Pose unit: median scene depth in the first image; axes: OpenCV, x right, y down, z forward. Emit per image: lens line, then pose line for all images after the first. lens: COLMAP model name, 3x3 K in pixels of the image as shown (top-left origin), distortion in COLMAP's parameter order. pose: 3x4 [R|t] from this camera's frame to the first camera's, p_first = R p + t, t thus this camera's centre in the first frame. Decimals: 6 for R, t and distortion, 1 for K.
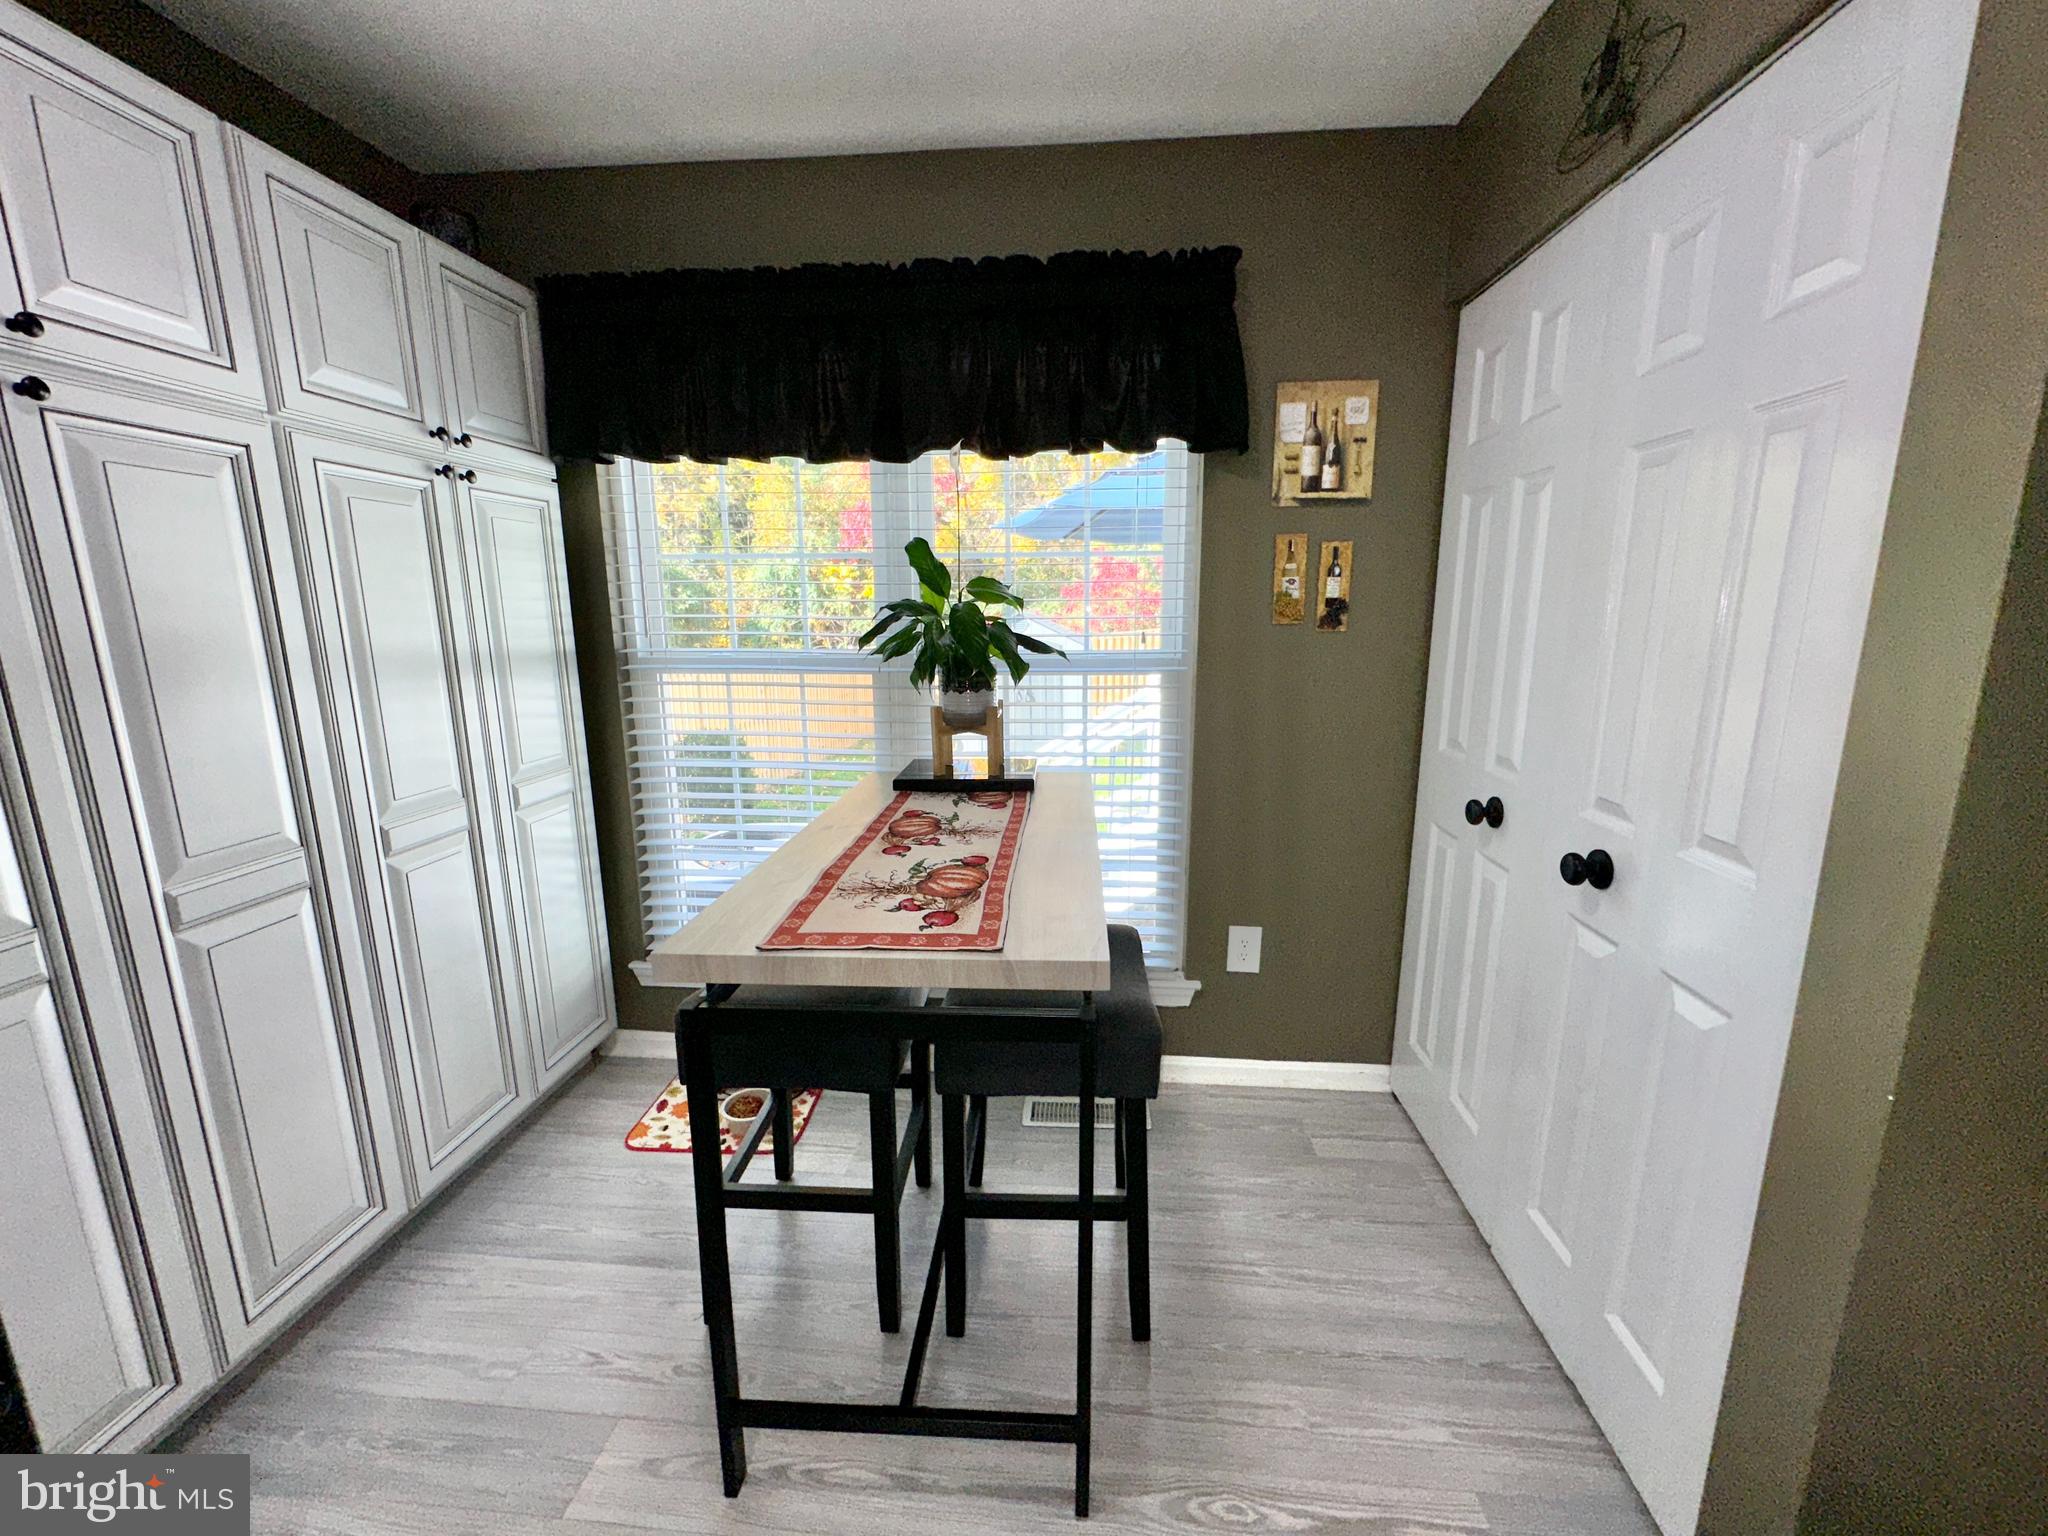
lens RADIAL K [[816.2, 0, 1023.8], [0, 816.2, 765.6], [0, 0, 1]] dist [-0.005862, -0.000370]
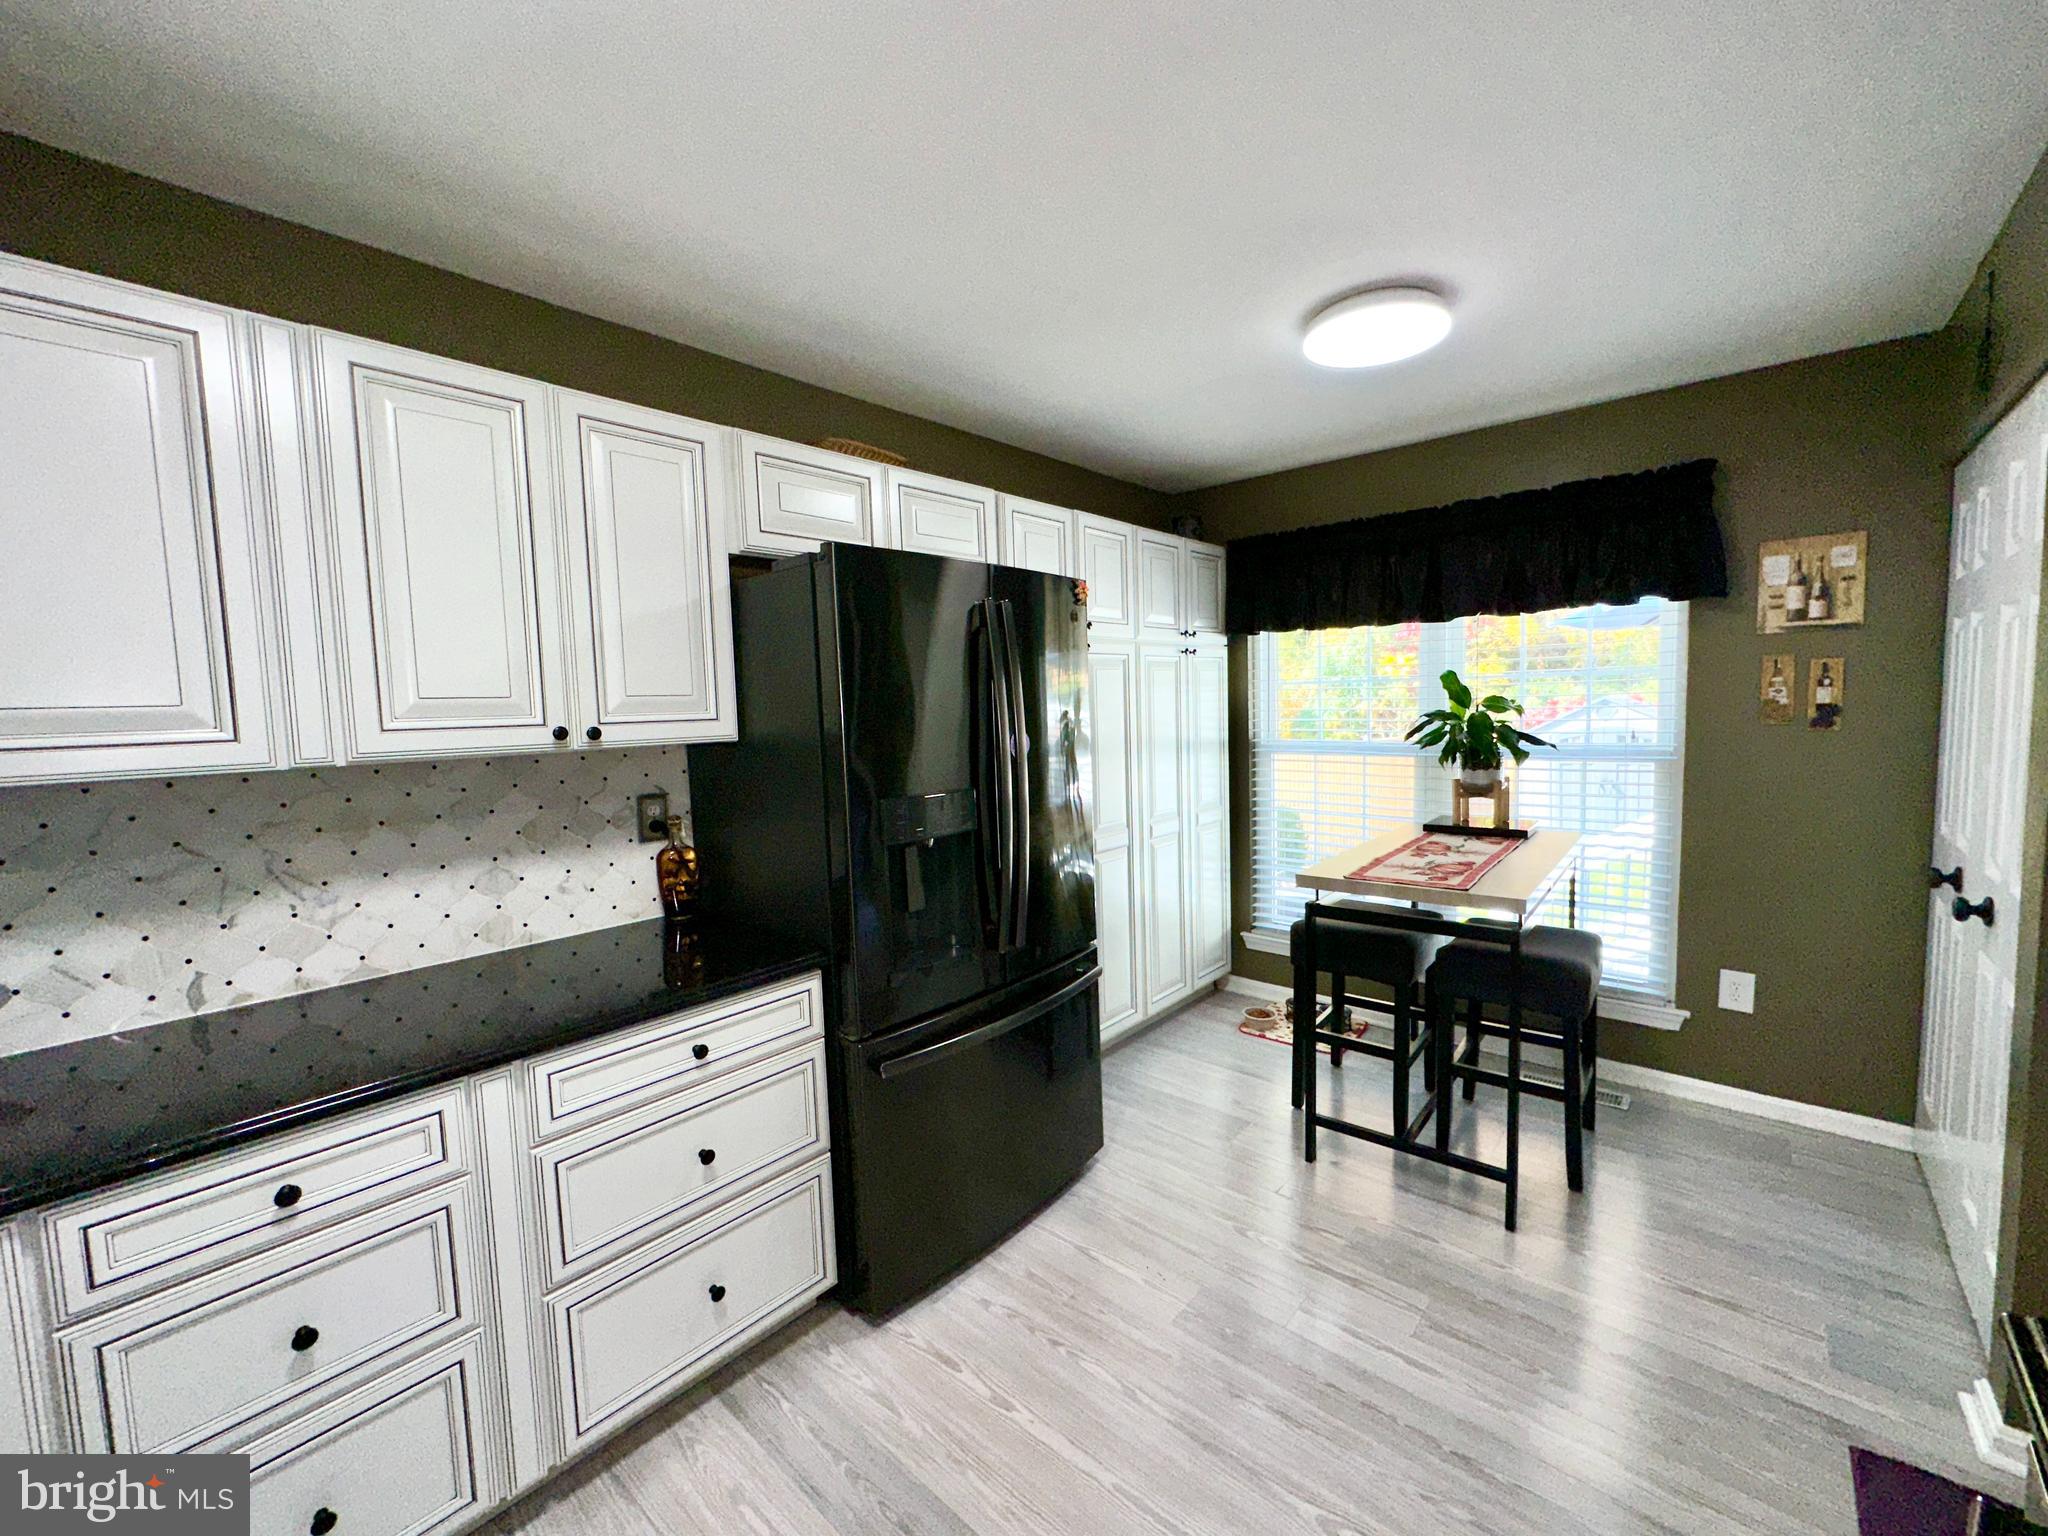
lens RADIAL K [[816.2, 0, 1019.8], [0, 816.2, 764.3], [0, 0, 1]] dist [-0.005862, -0.000370]
pose [[0.796895, 0.027290, -0.603501, 0.159805], [-0.088968, 0.993388, -0.072559, 0.083836], [0.597530, 0.111514, 0.794054, -0.702777]]
